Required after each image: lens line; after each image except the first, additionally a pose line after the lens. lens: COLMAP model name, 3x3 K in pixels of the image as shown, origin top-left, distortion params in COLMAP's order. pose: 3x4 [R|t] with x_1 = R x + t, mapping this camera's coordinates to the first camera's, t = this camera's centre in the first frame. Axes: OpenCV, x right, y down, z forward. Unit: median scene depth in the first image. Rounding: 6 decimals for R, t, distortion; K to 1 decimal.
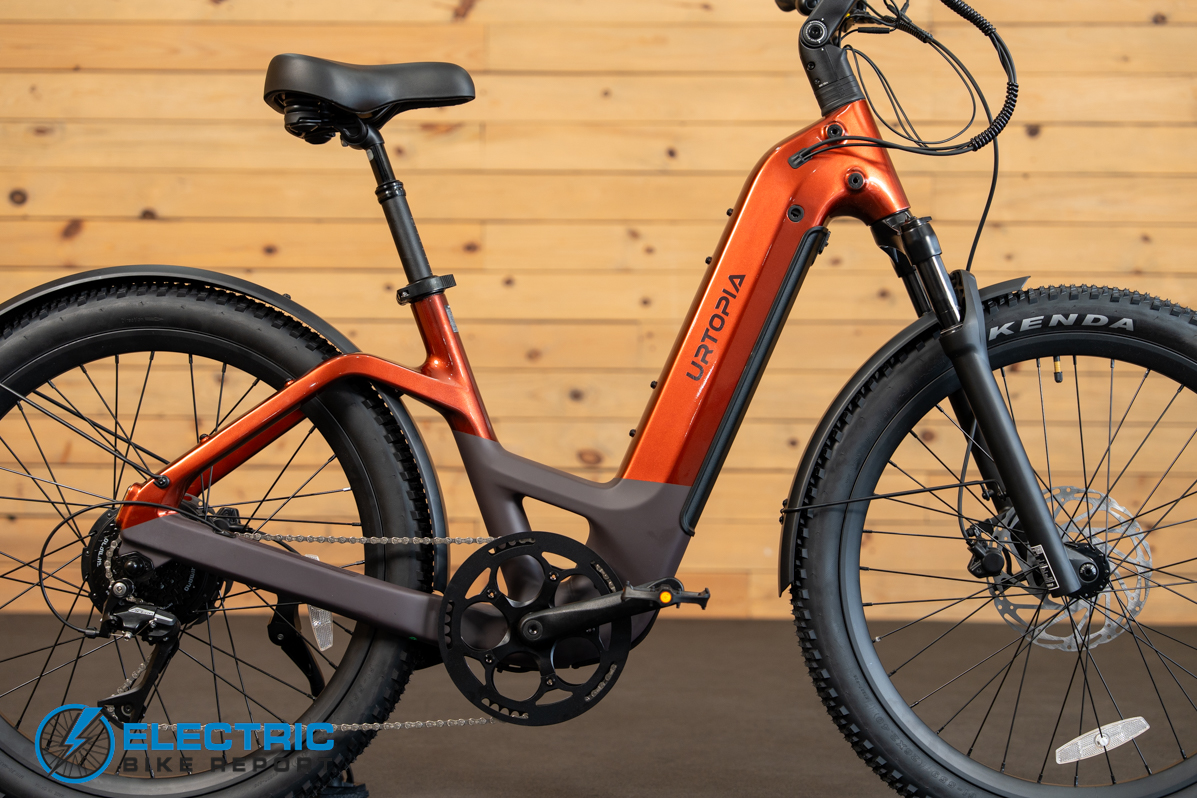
lens RADIAL K [[1988.2, 0, 598.5], [0, 1988.2, 399.0], [0, 0, 1]] dist [0.107742, -0.167034]
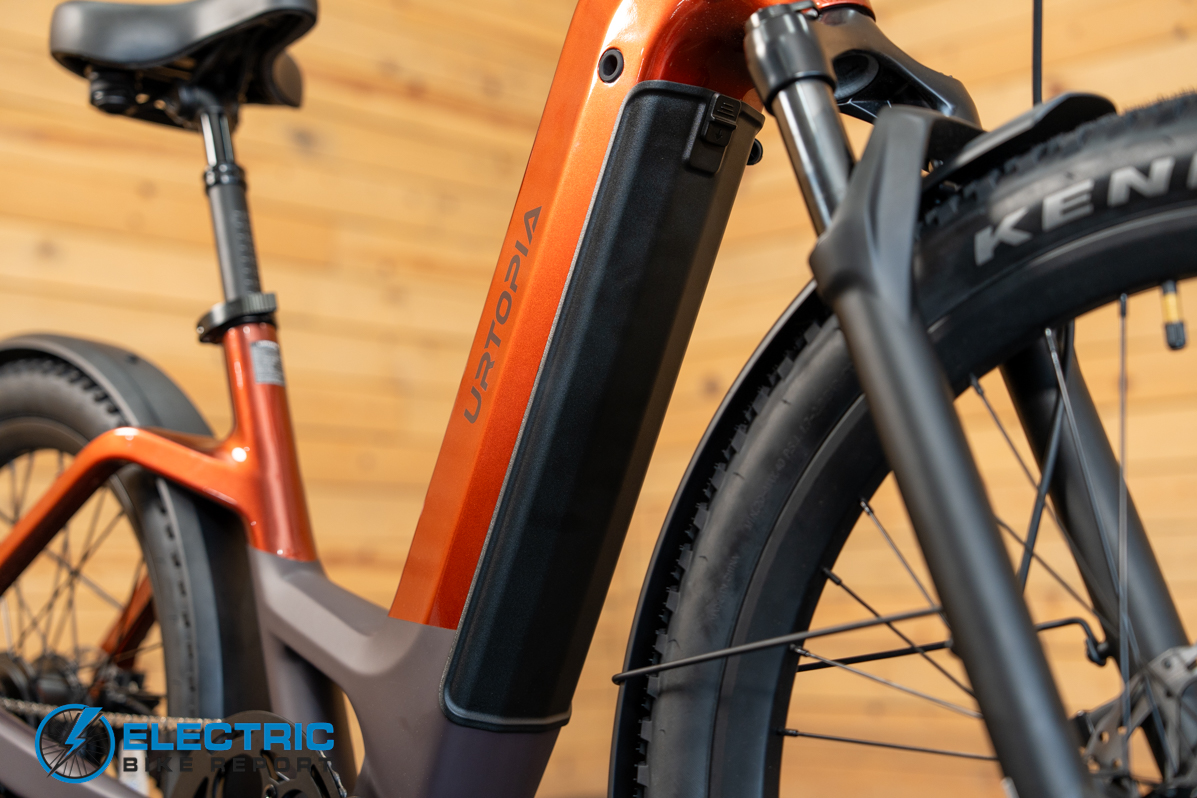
lens RADIAL K [[1774.9, 0, 598.5], [0, 1774.9, 399.0], [0, 0, 1]] dist [0.008251, -0.052105]
pose [[0.721405, -0.095518, -0.685894, 0.389867], [0.014184, 0.992272, -0.123266, 0.041337], [0.692368, 0.079196, 0.717185, 0.701978]]
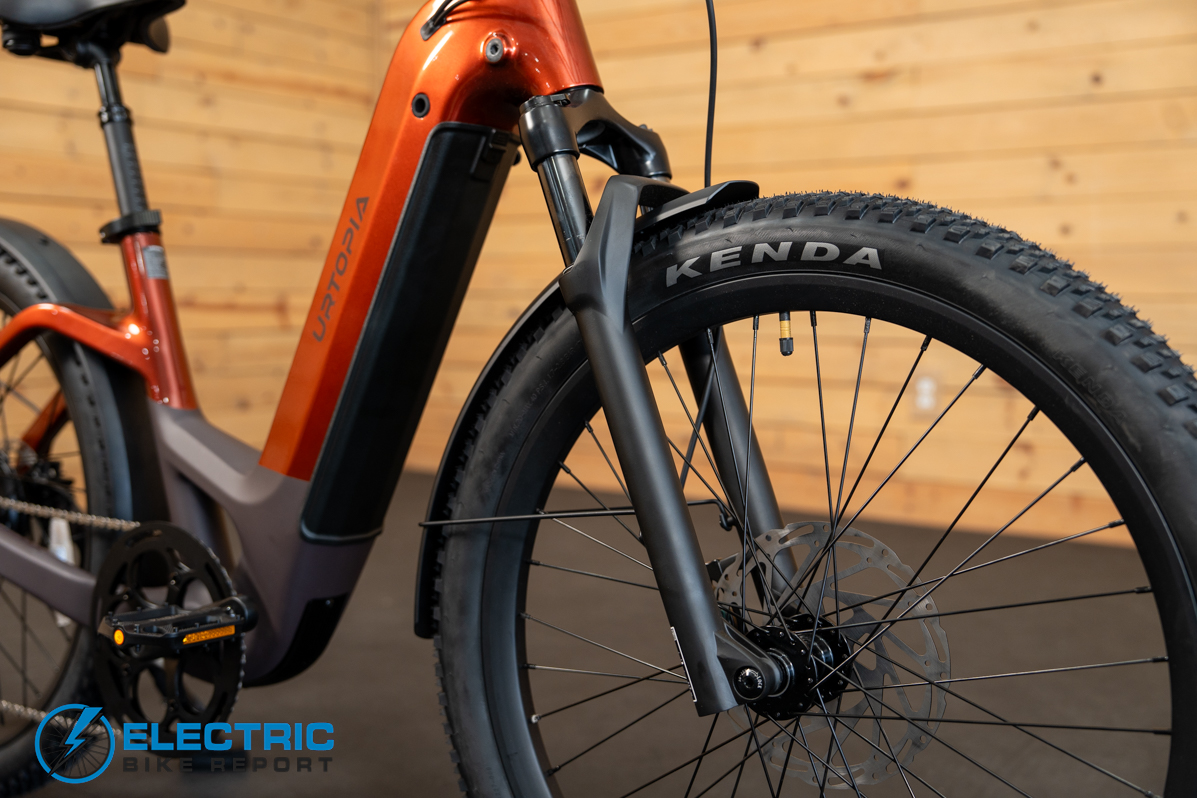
lens RADIAL K [[1312.4, 0, 598.5], [0, 1312.4, 399.0], [0, 0, 1]] dist [0.004033, -0.014074]
pose [[0.837781, 0.042141, -0.544377, 0.409465], [-0.002242, 0.997274, 0.073751, -0.024960], [0.546001, -0.060566, 0.835592, 0.651691]]
